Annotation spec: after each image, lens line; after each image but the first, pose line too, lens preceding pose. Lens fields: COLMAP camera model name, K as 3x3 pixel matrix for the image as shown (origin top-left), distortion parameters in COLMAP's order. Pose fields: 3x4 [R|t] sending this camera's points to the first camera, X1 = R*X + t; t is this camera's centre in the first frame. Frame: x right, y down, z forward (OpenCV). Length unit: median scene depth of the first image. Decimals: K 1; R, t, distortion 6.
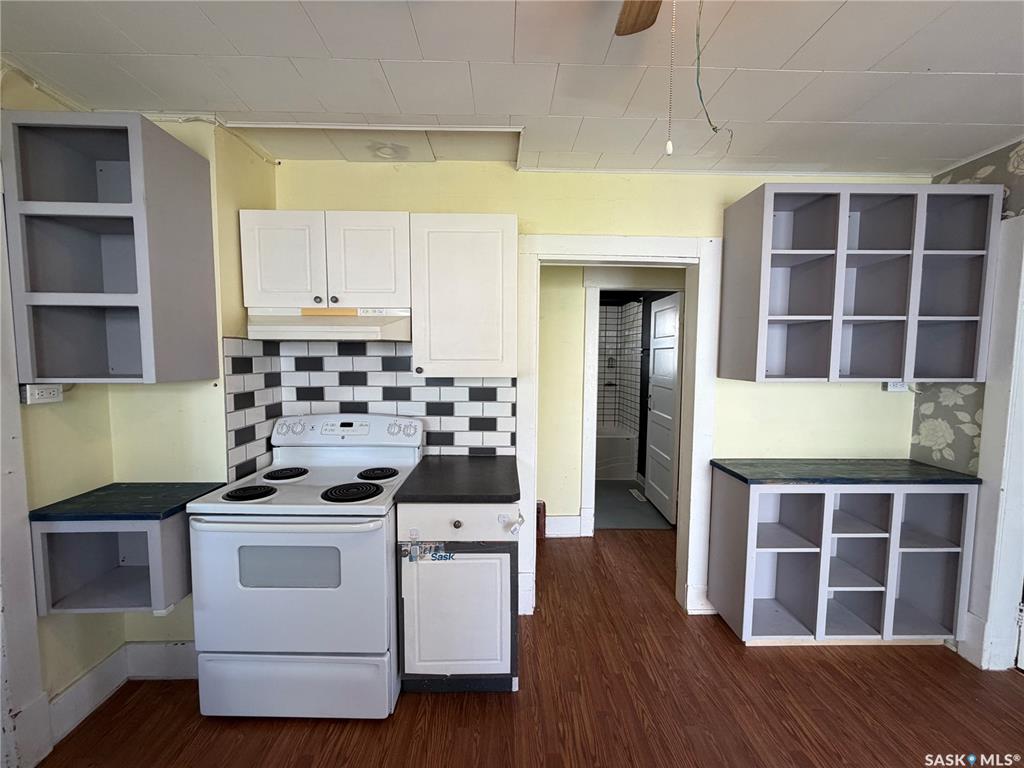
lens RADIAL K [[407.9, 0, 512.6], [0, 407.9, 382.3], [0, 0, 1]] dist [0.000630, -0.000684]
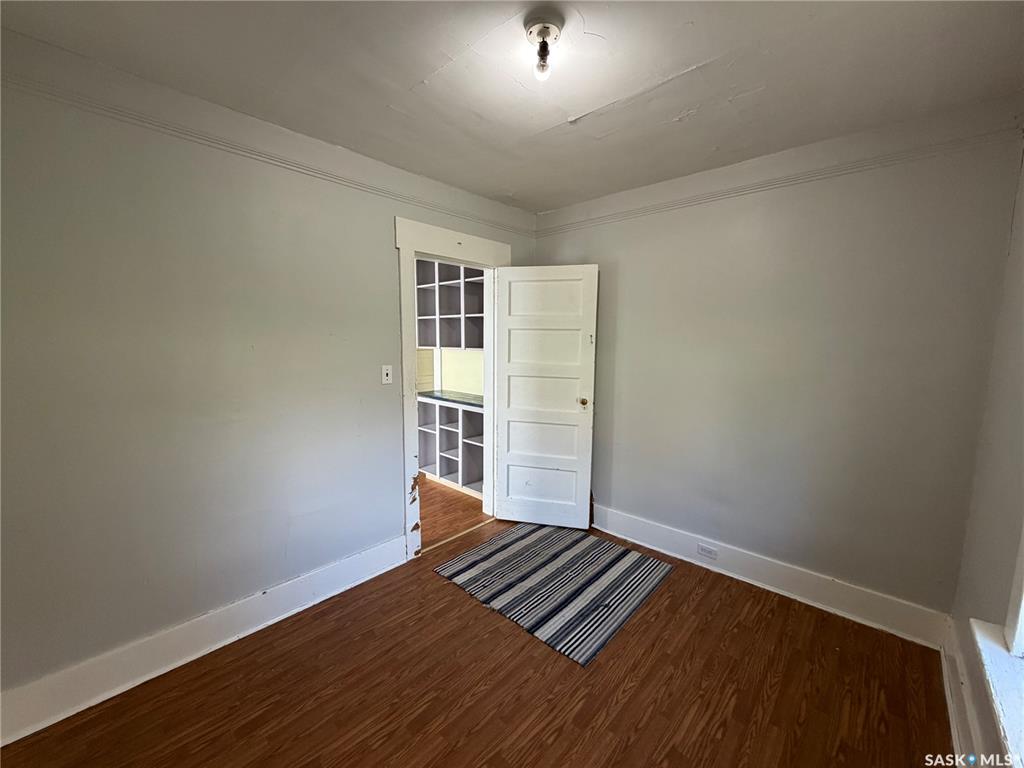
lens RADIAL K [[407.9, 0, 511.1], [0, 407.9, 391.2], [0, 0, 1]] dist [0.000630, -0.000684]
pose [[-0.716752, -0.112222, 0.688239, -0.373090], [0.026126, 0.981951, 0.187323, -0.121774], [-0.696839, 0.152246, -0.700883, 1.602180]]
